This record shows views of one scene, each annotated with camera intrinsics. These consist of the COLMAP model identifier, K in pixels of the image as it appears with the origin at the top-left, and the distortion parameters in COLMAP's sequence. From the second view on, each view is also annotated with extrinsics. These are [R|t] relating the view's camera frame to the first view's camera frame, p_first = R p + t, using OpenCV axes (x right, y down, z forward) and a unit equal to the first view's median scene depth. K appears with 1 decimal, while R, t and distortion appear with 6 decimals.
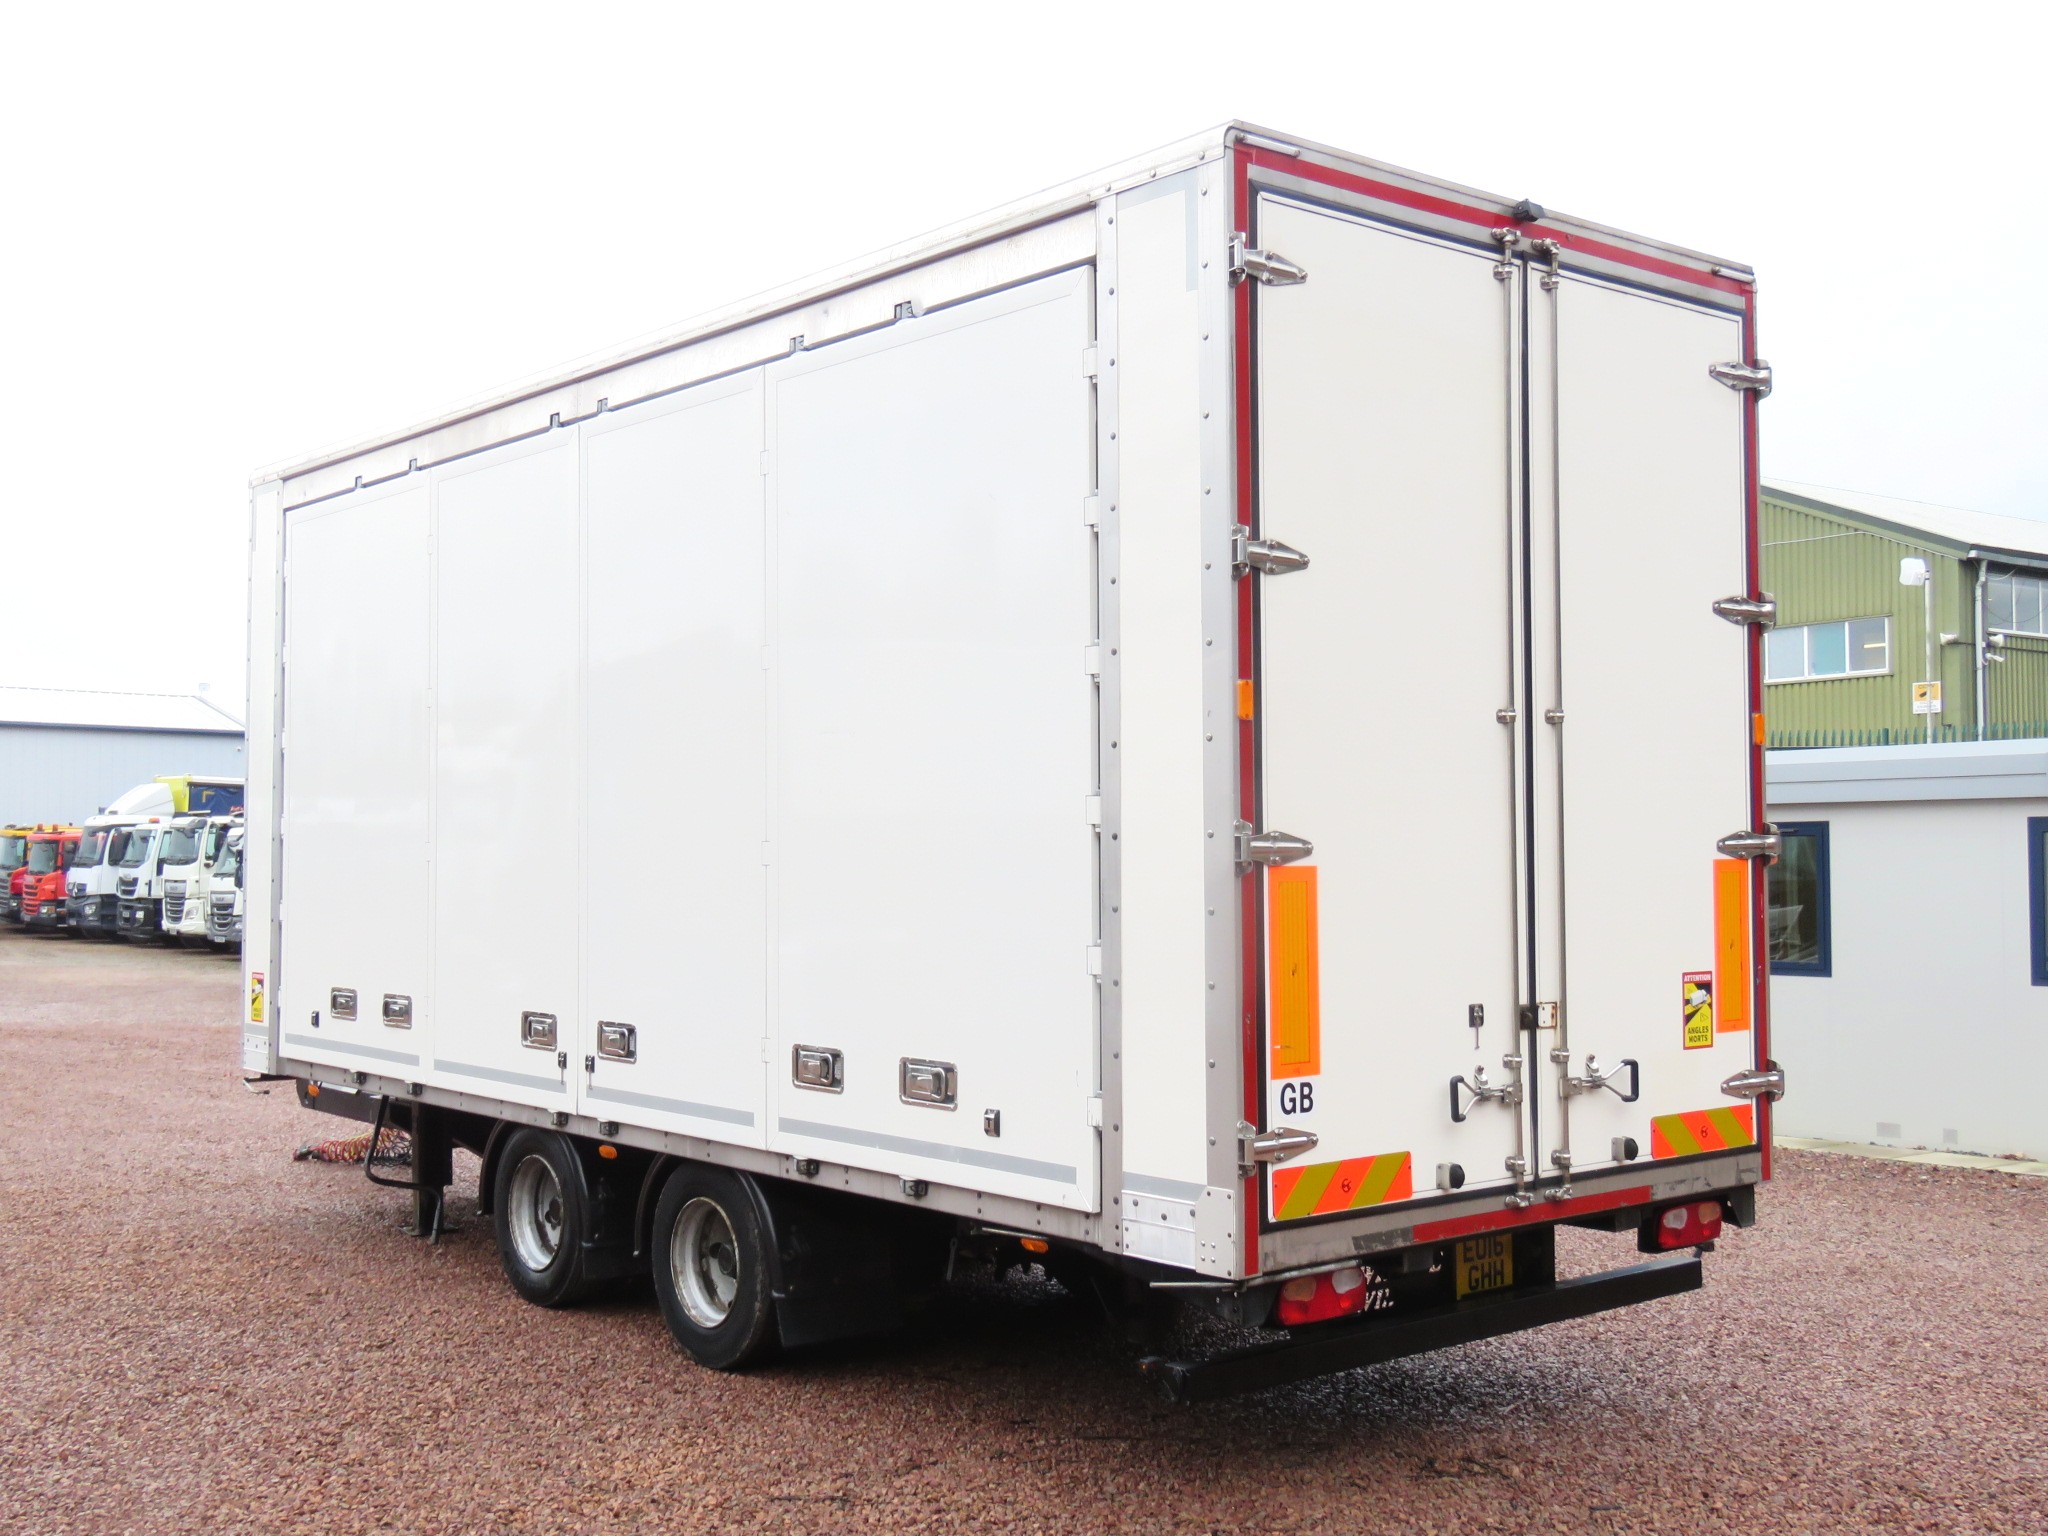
lens RADIAL K [[2205.5, 0, 1032.1], [0, 2205.5, 768.0], [0, 0, 1]] dist [0.006836, -0.007595]
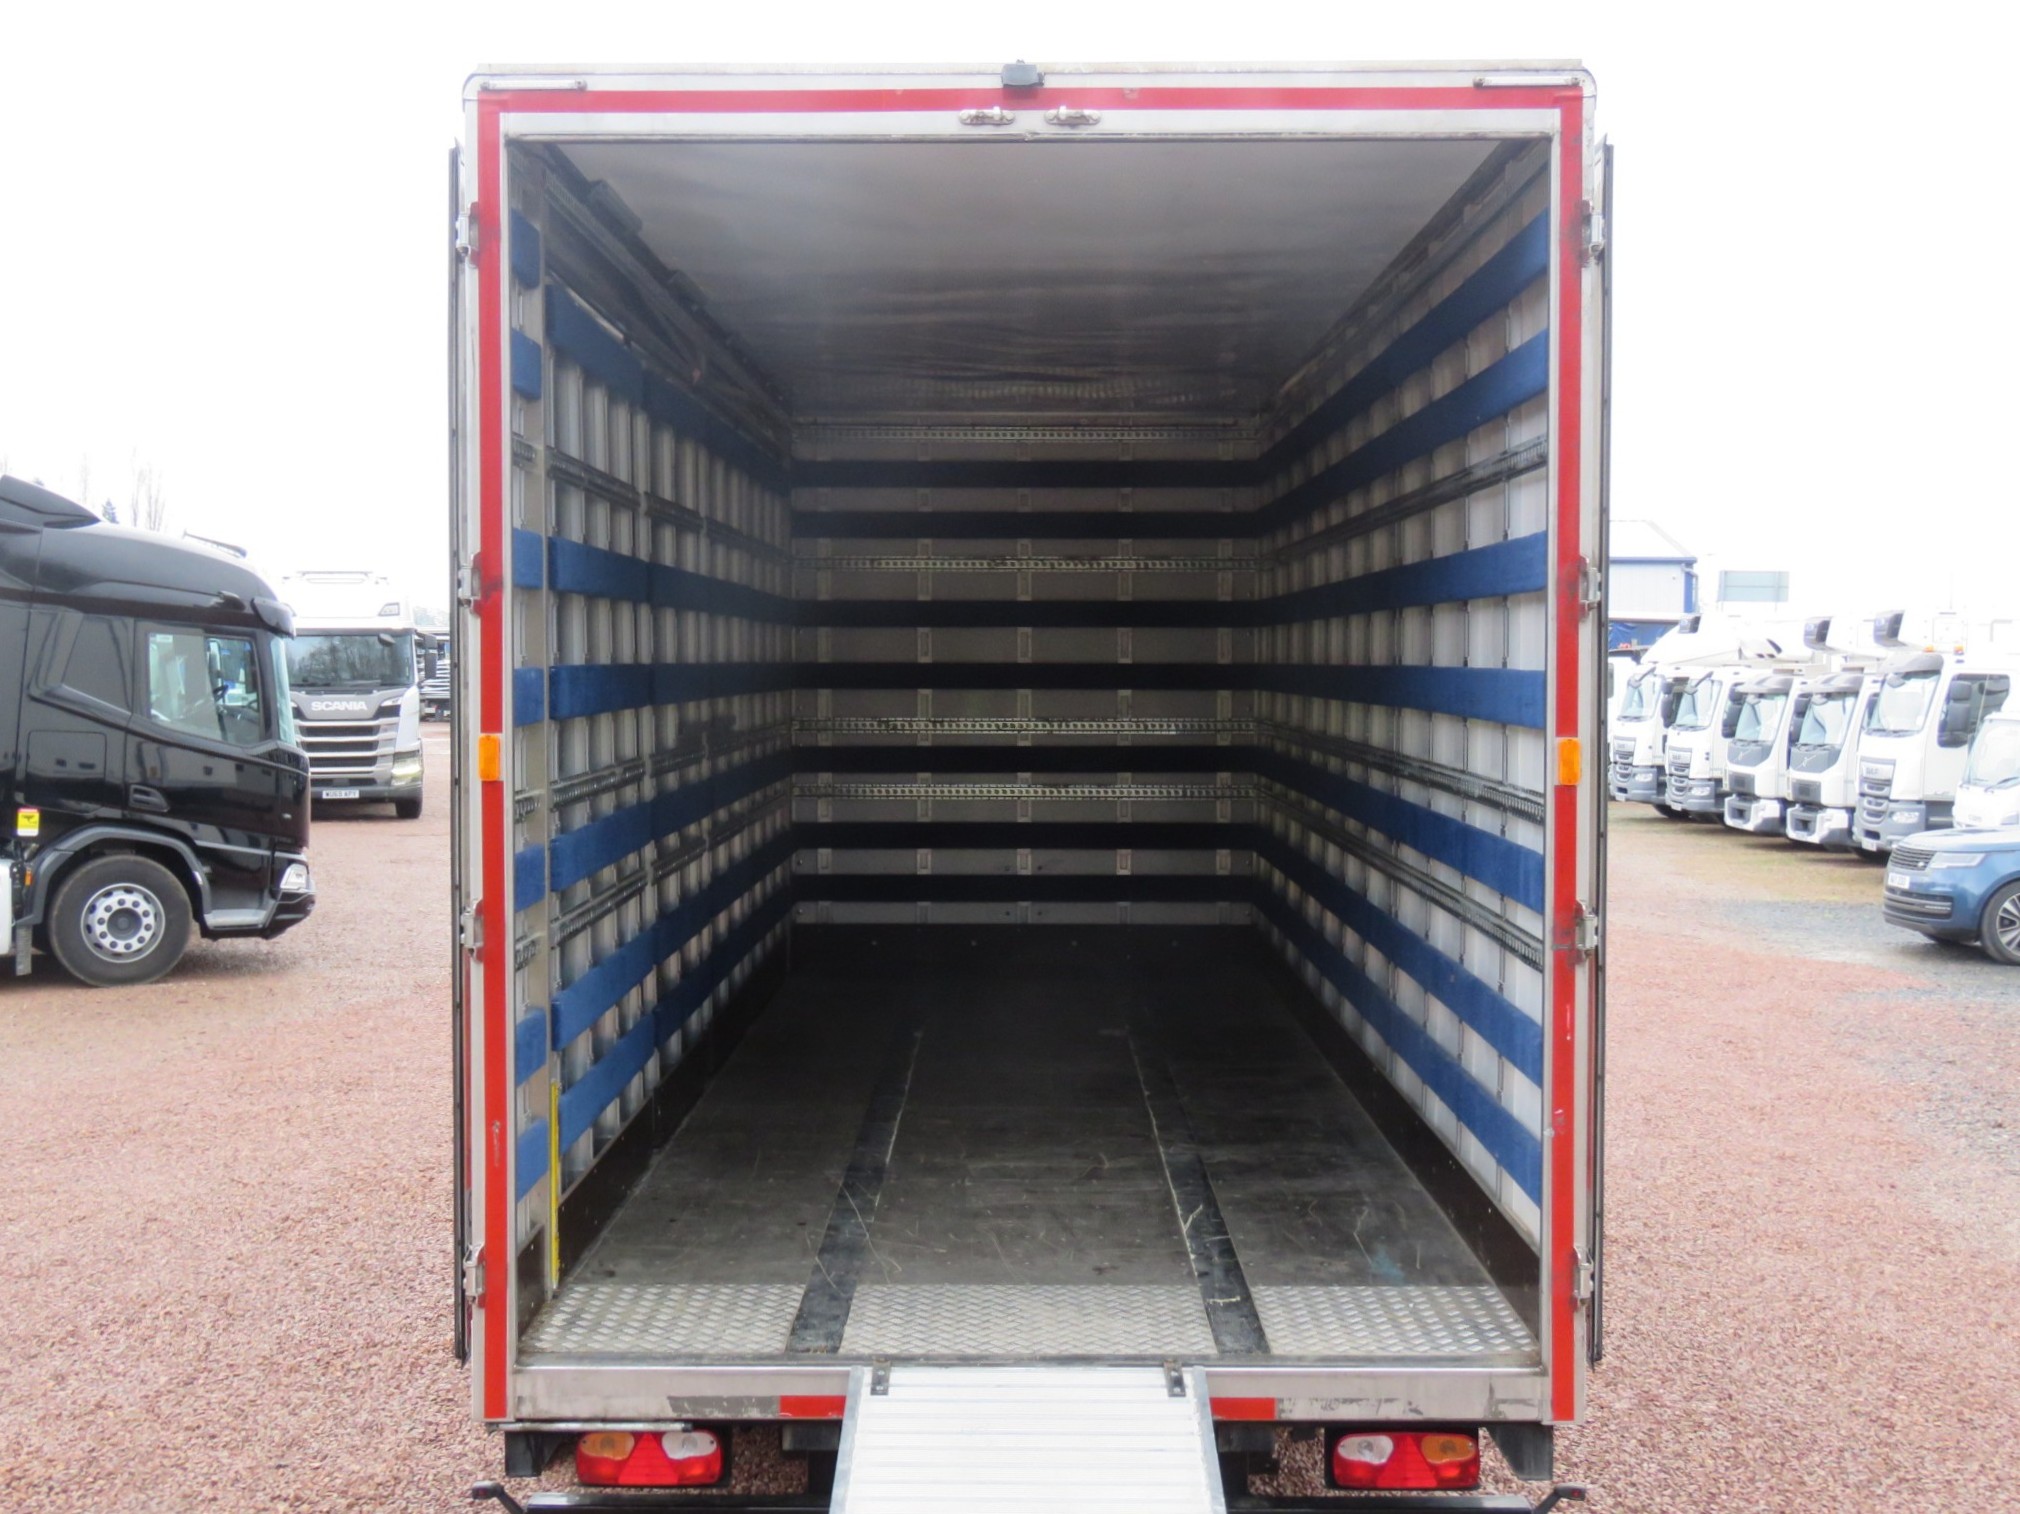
lens RADIAL K [[2330.2, 0, 1008.7], [0, 2330.2, 753.7], [0, 0, 1]] dist [-0.005380, 0.005863]
pose [[0.764301, 0.030733, -0.644127, 0.681033], [0.017233, 0.997534, 0.068043, -0.073924], [0.644629, -0.063106, 0.761887, 0.363196]]
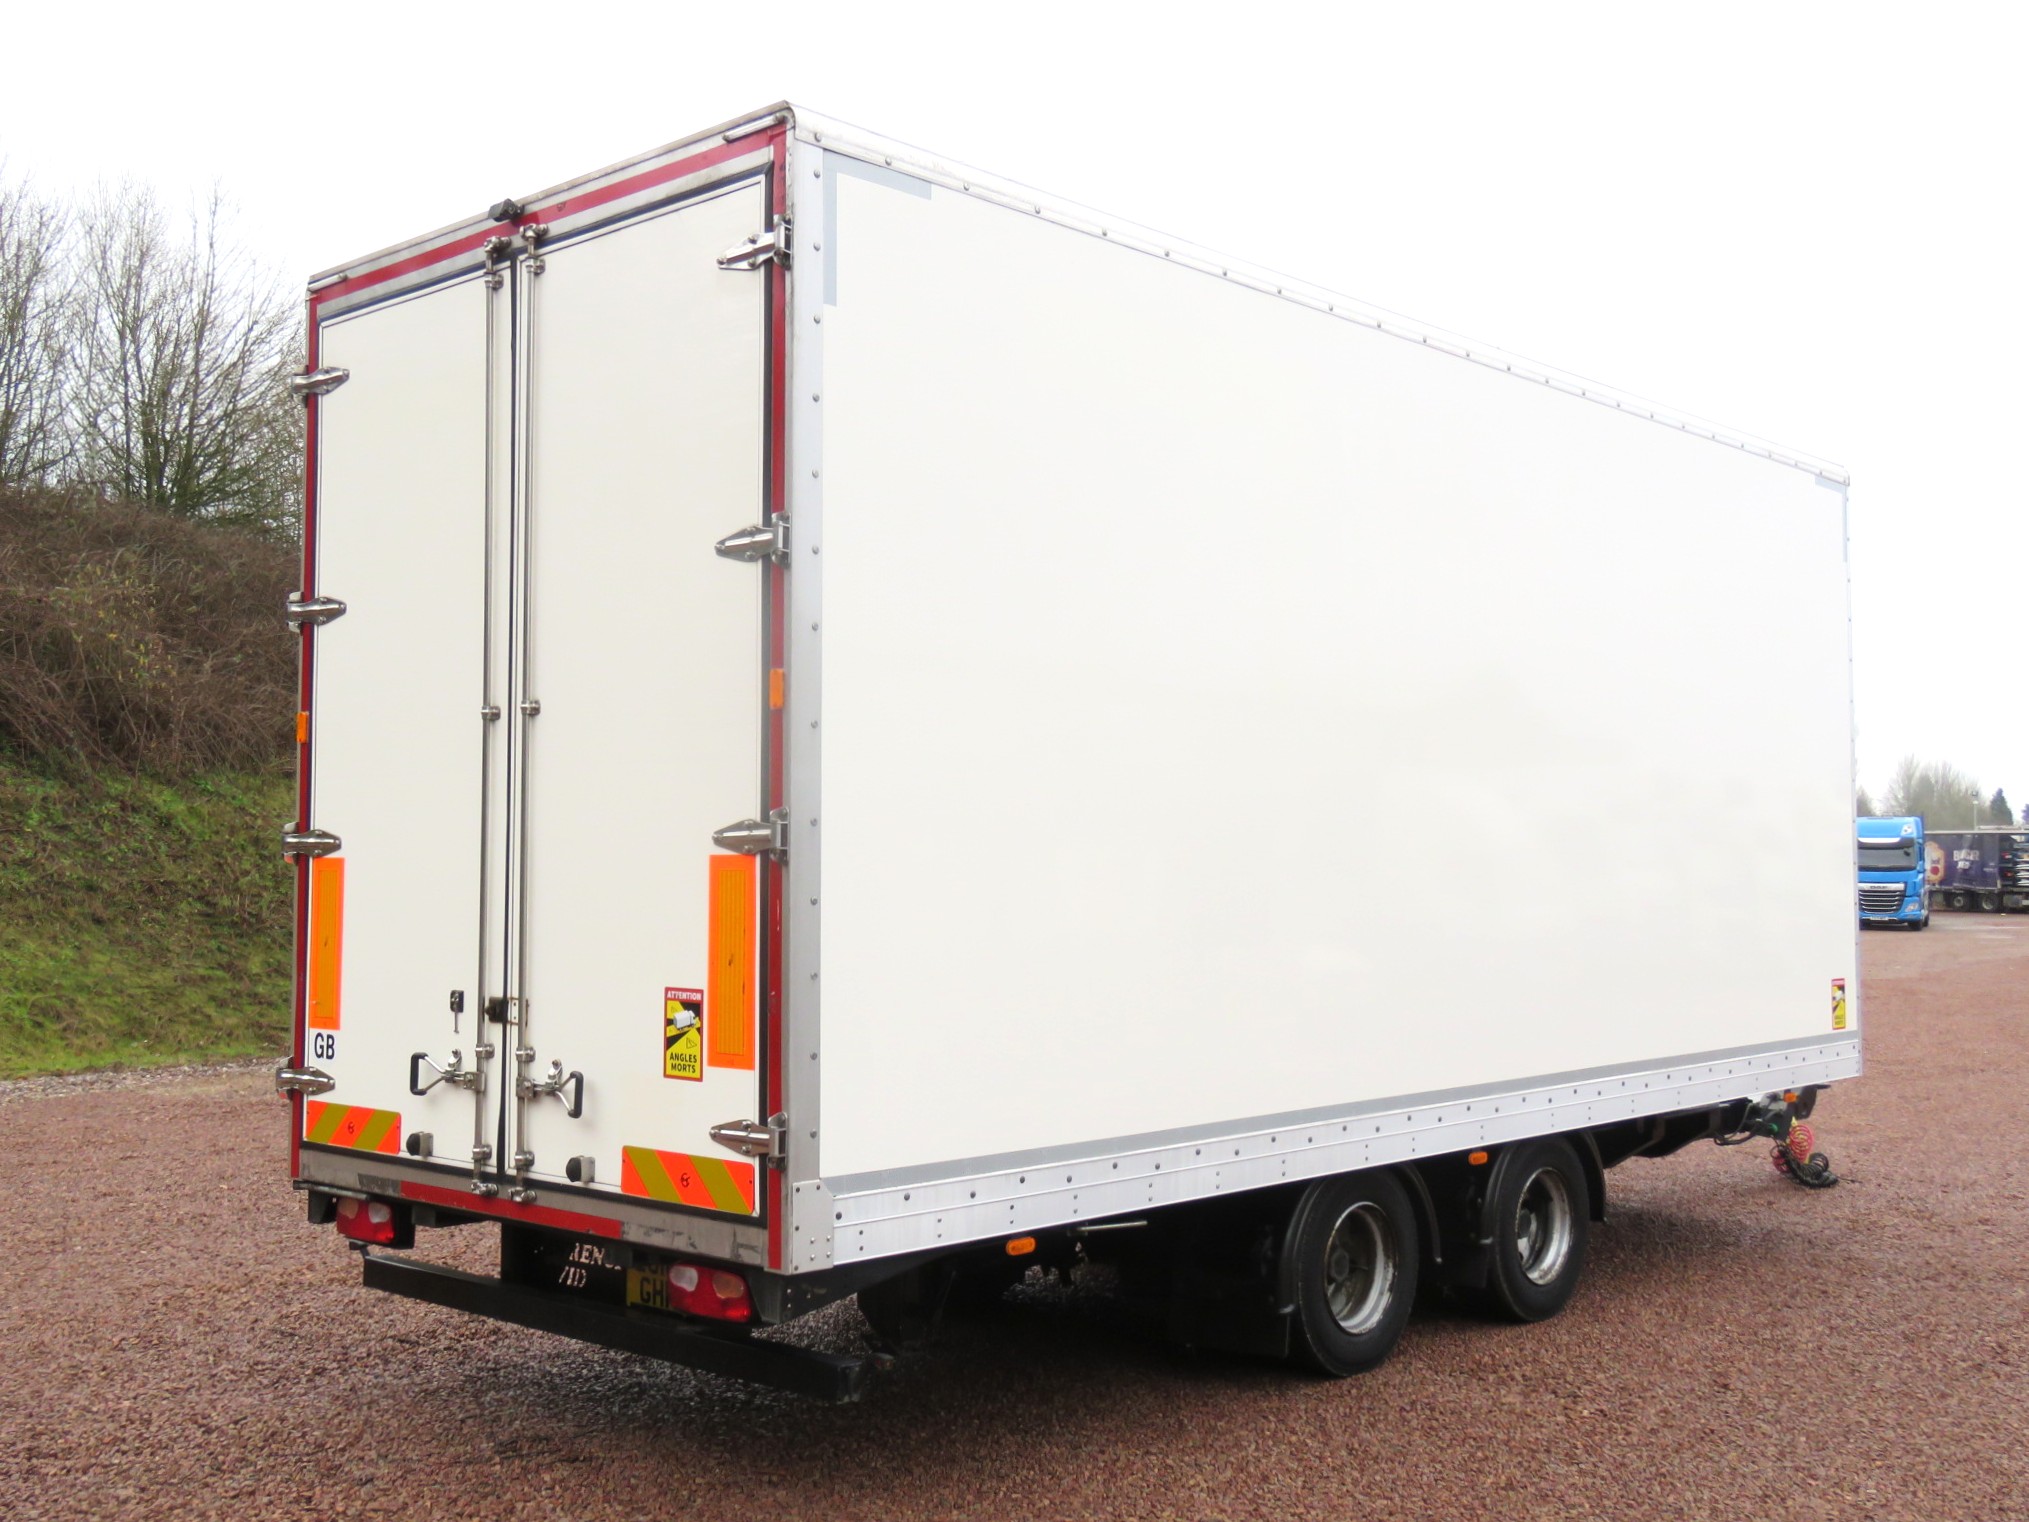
lens RADIAL K [[2141.1, 0, 1017.5], [0, 2141.1, 772.1], [0, 0, 1]] dist [0.000261, 0.004177]
pose [[0.132187, -0.042253, -0.990324, 1.131381], [0.030629, 0.998788, -0.038526, 0.045398], [0.990751, -0.025240, 0.133321, 1.020093]]
